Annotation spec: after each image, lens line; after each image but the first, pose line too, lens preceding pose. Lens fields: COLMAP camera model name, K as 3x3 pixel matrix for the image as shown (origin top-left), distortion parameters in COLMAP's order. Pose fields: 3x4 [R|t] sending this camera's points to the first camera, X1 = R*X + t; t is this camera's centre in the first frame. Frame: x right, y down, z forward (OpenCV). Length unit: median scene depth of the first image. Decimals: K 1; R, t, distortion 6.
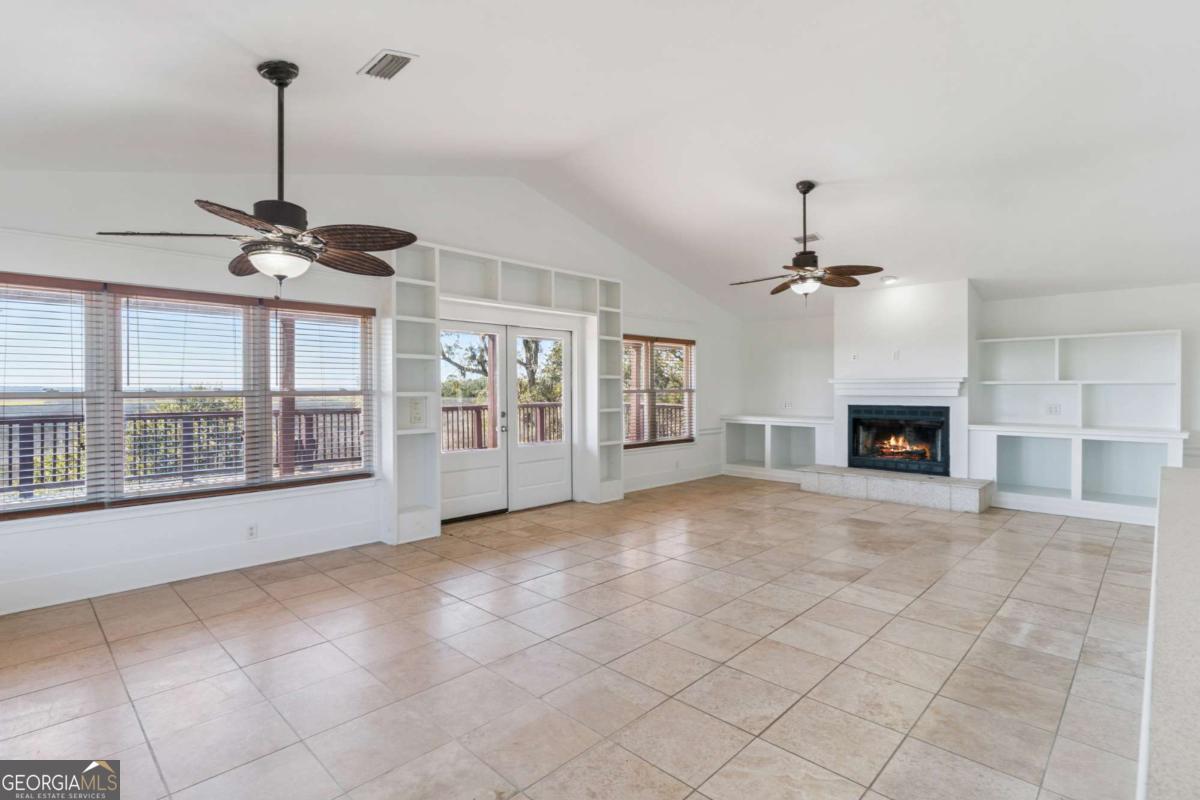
lens RADIAL K [[576.4, 0, 596.1], [0, 576.4, 397.2], [0, 0, 1]] dist [0.003840, -0.001275]
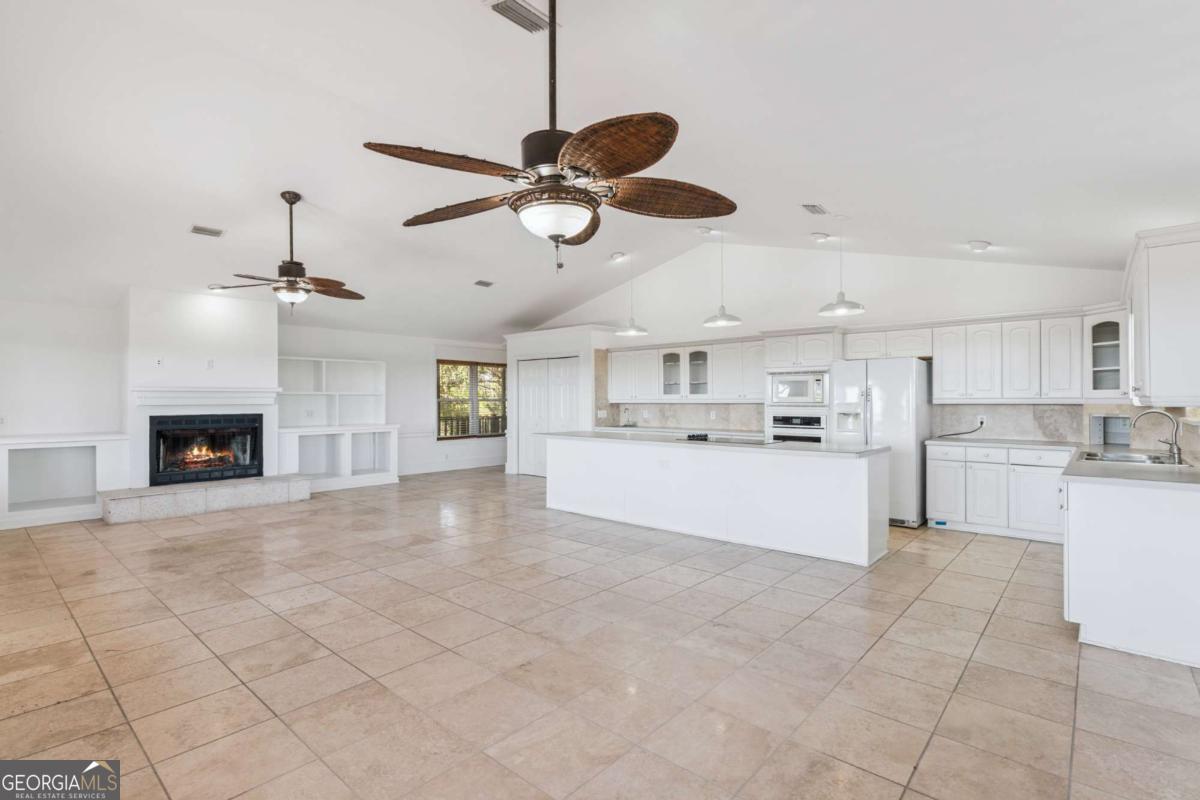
lens RADIAL K [[576.4, 0, 600.0], [0, 576.4, 396.8], [0, 0, 1]] dist [0.003840, -0.001275]
pose [[-0.051340, 0.006884, 0.998657, -0.546732], [0.016505, 0.999846, -0.006044, 0.001494], [-0.998545, 0.016172, -0.051446, 0.413495]]
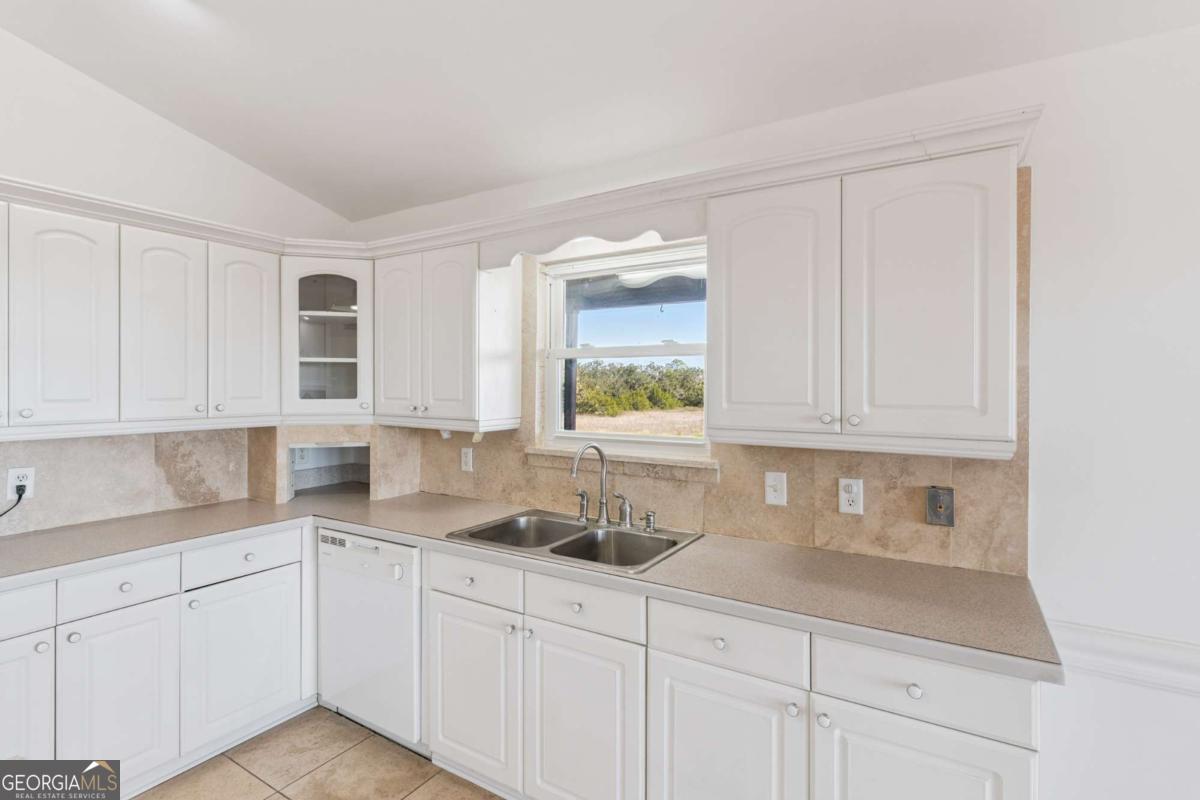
lens RADIAL K [[576.4, 0, 593.2], [0, 576.4, 395.2], [0, 0, 1]] dist [0.003840, -0.001275]
pose [[-0.976385, 0.002572, -0.216022, 0.085951], [-0.004360, 0.999491, 0.031604, -0.018303], [0.215994, 0.031799, -0.975877, 0.153355]]
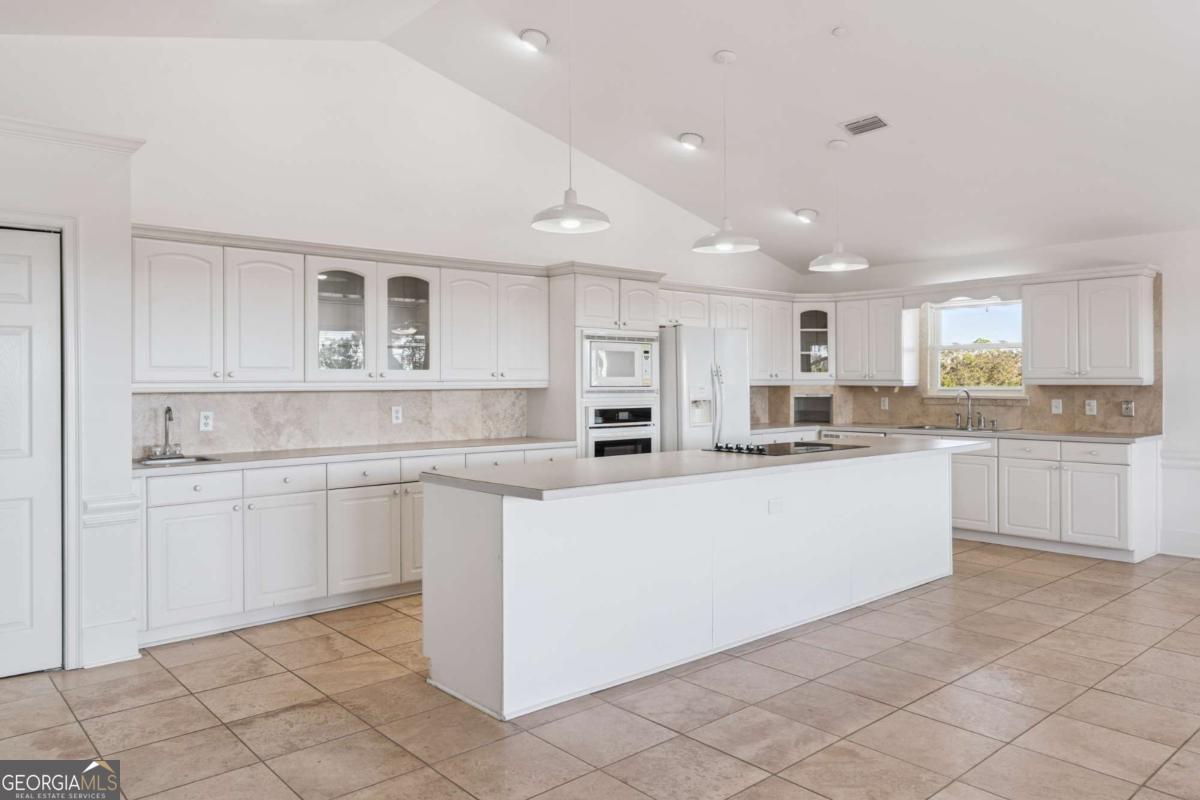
lens RADIAL K [[828.7, 0, 584.1], [0, 828.7, 385.7], [0, 0, 1]] dist [-0.004686, 0.002755]
pose [[-0.996503, 0.004588, 0.083432, 0.414201], [0.006281, 0.999779, 0.020039, -0.007975], [-0.083322, 0.020493, -0.996312, 0.929274]]
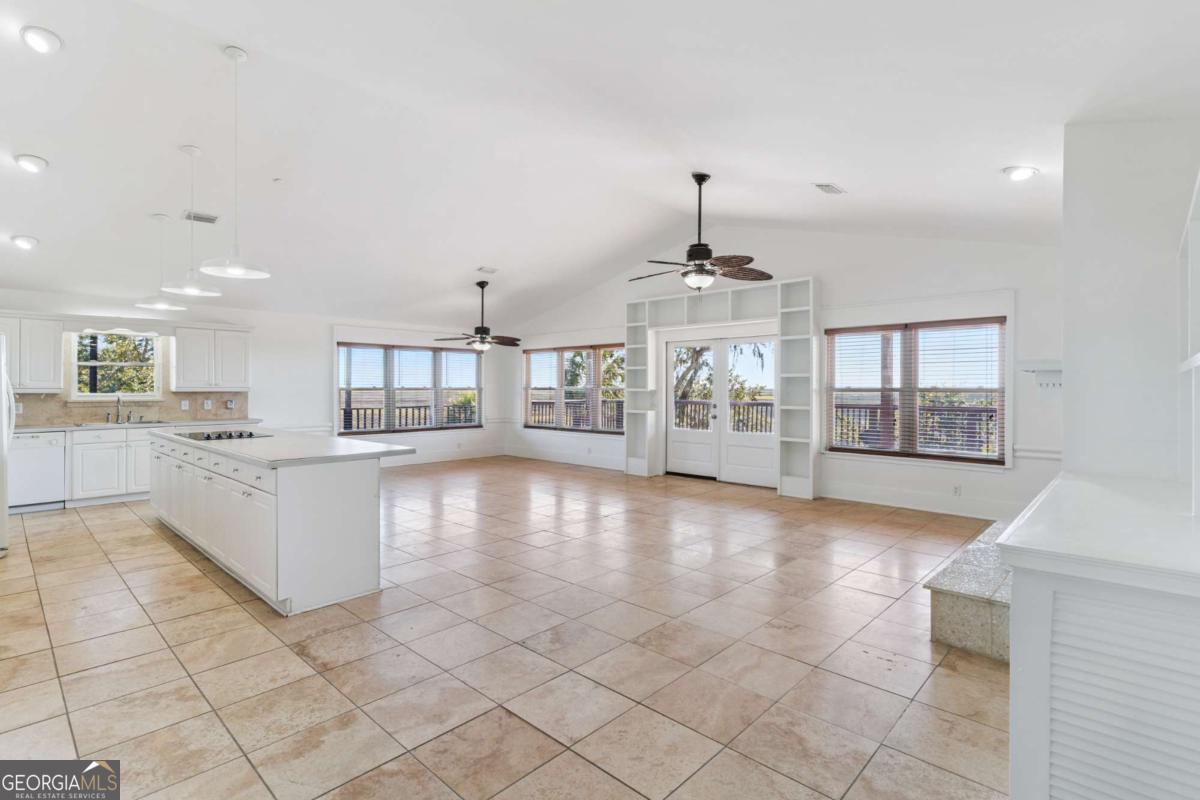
lens RADIAL K [[576.4, 0, 609.4], [0, 576.4, 379.8], [0, 0, 1]] dist [0.003840, -0.001275]
pose [[0.036840, -0.011955, -0.999250, 1.078971], [-0.017445, 0.999768, -0.012605, -0.007870], [0.999169, 0.017896, 0.036623, 0.657538]]
